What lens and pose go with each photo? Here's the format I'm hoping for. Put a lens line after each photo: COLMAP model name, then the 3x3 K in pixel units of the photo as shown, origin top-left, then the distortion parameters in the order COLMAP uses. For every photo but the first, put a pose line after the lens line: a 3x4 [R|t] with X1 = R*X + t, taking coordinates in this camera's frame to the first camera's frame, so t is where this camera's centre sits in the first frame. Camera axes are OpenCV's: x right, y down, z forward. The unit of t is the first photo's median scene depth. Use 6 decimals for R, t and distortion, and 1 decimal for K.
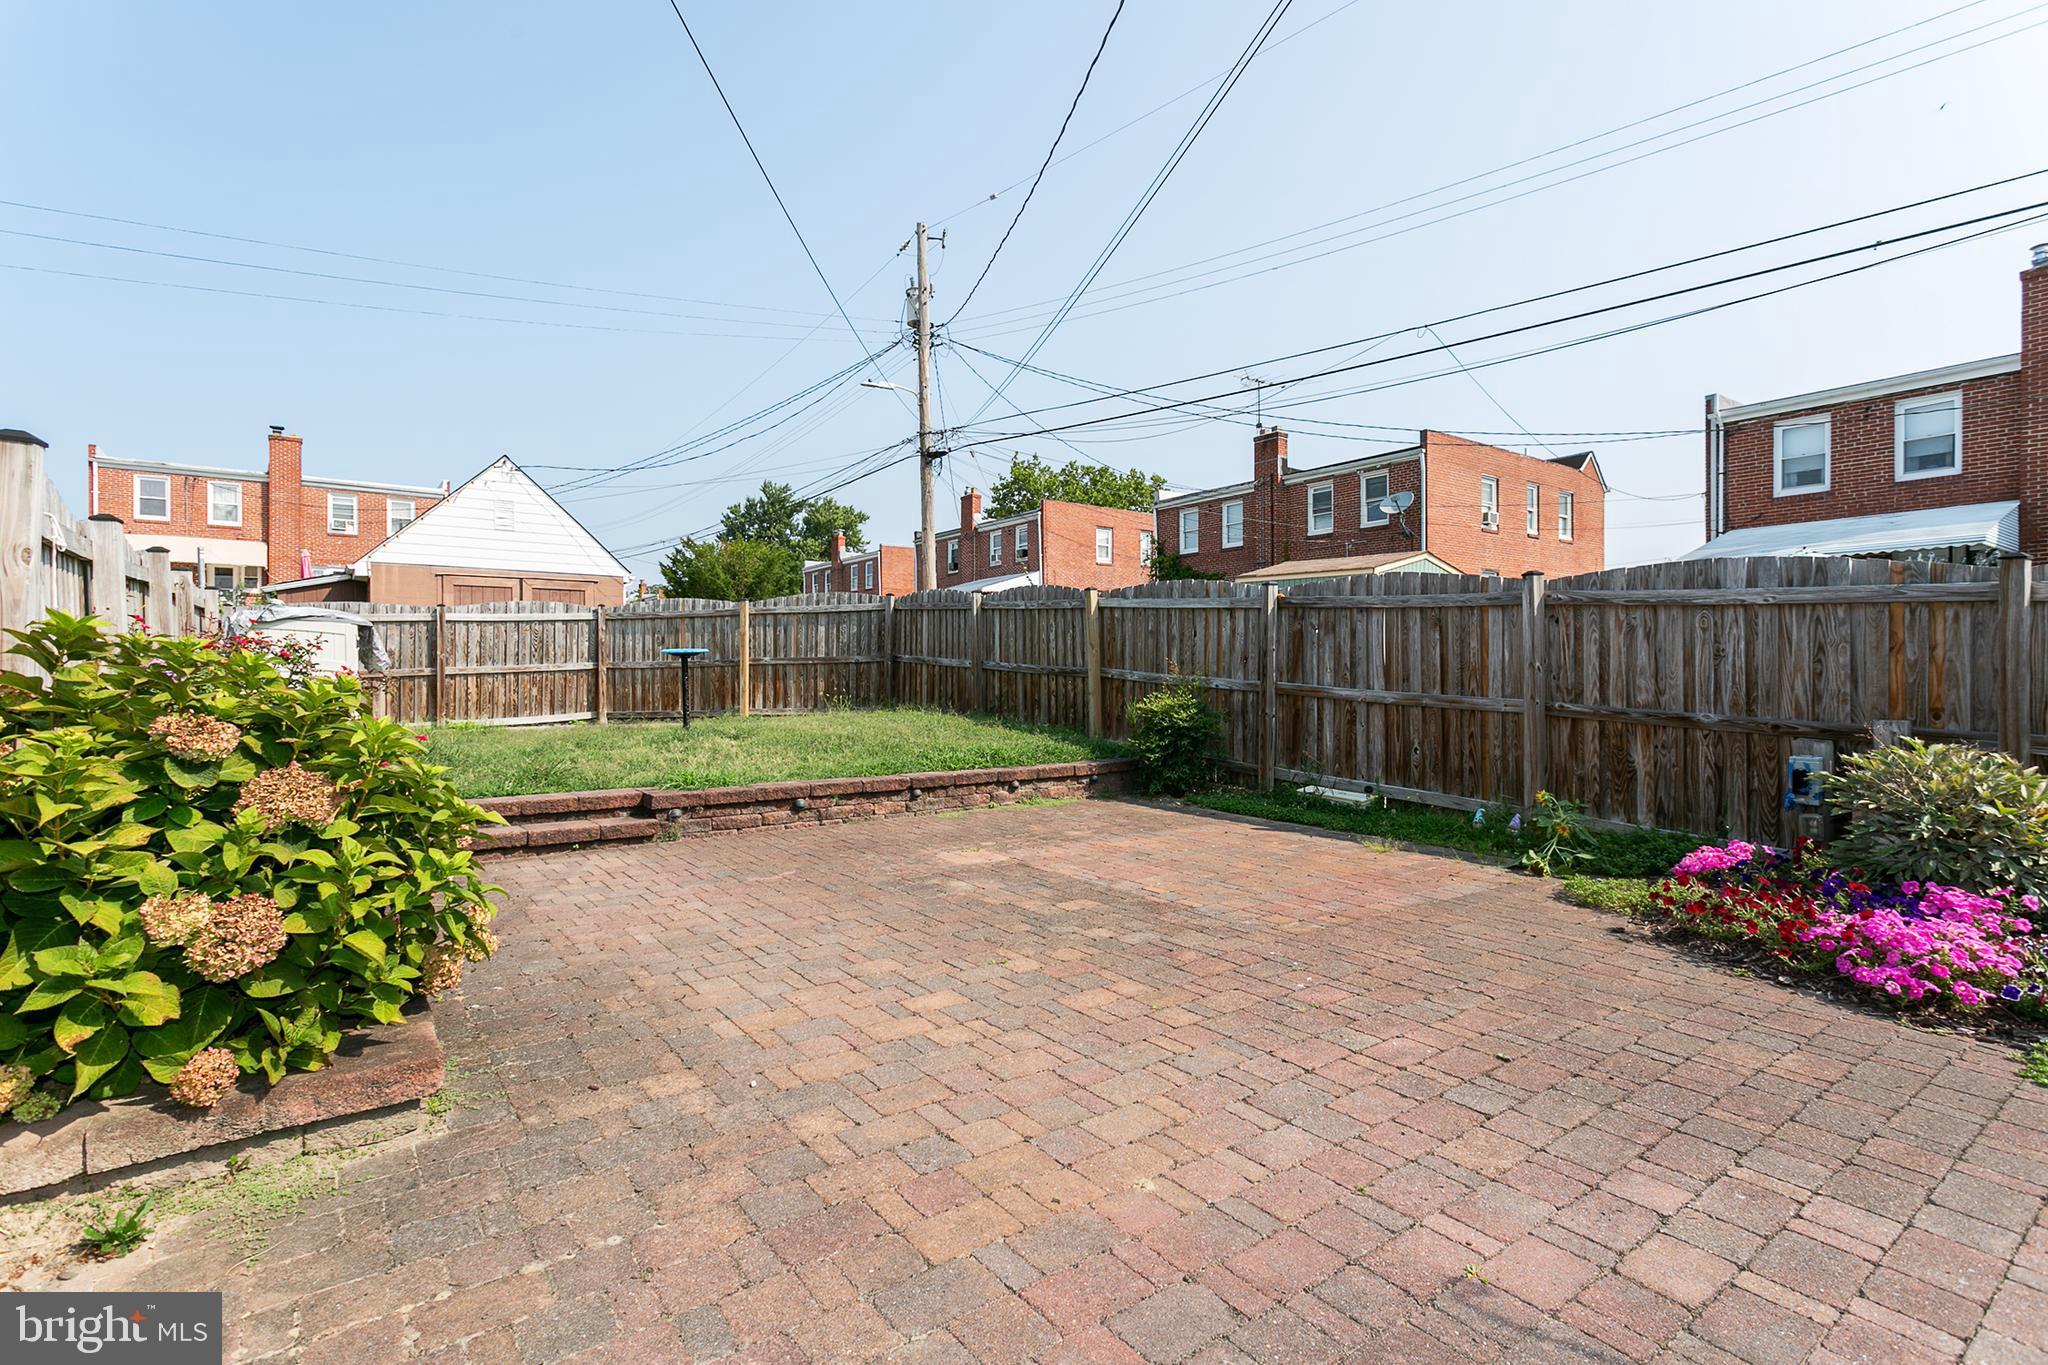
lens RADIAL K [[992.7, 0, 1012.8], [0, 992.7, 686.7], [0, 0, 1]] dist [0.006367, 0.001289]
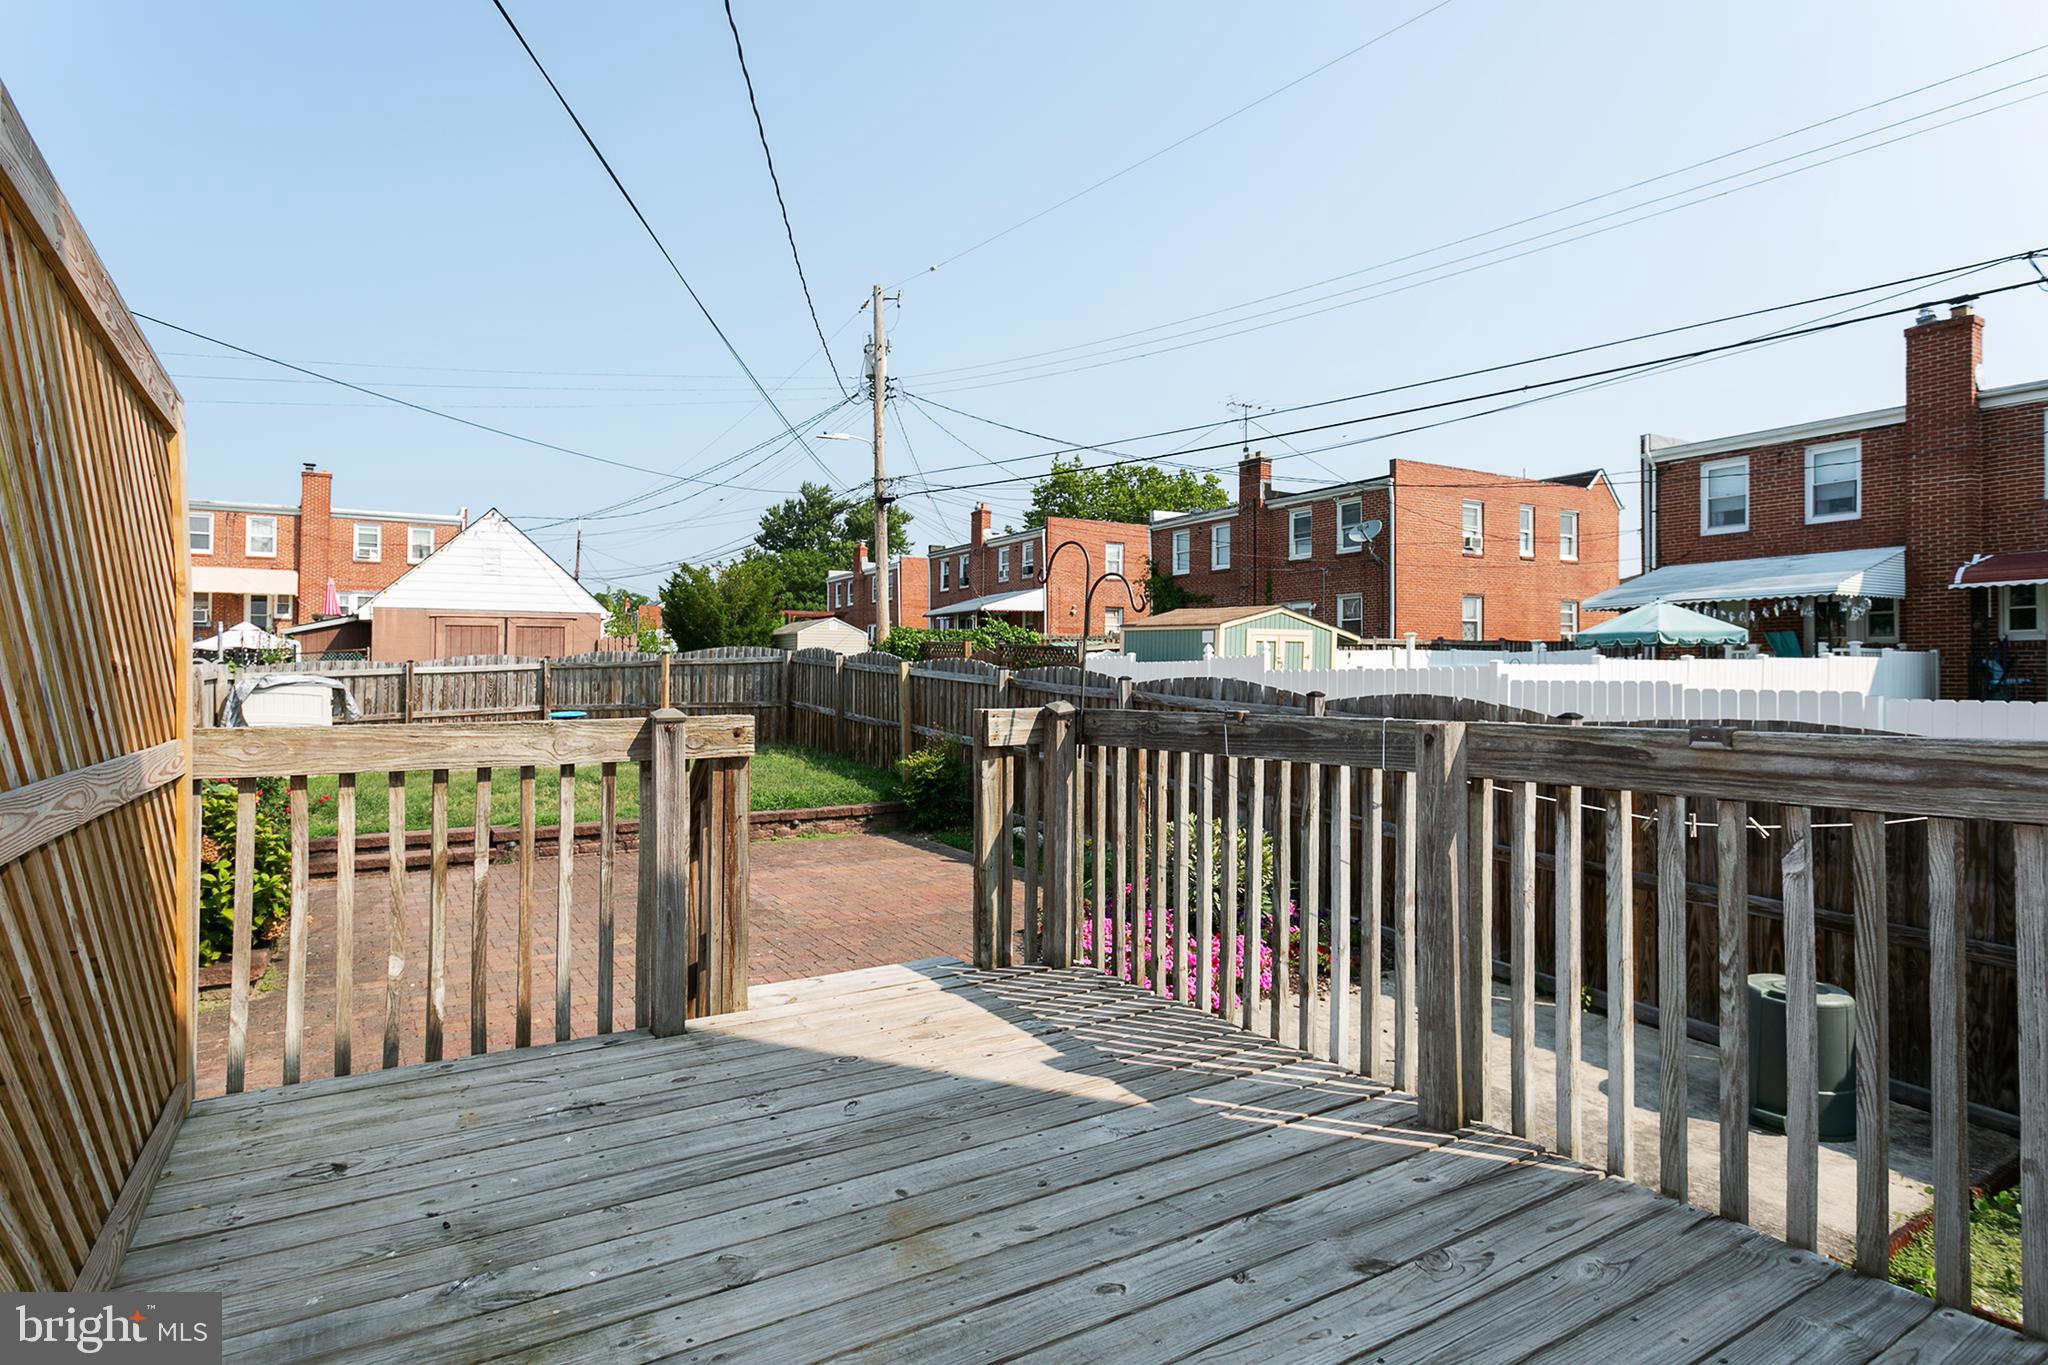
lens RADIAL K [[1072.0, 0, 1031.3], [0, 1072.0, 671.3], [0, 0, 1]] dist [-0.002765, 0.002490]
pose [[0.998494, 0.005093, -0.054624, 0.133155], [-0.005988, 0.999850, -0.016239, -0.027675], [0.054533, 0.016542, 0.998375, -0.138696]]
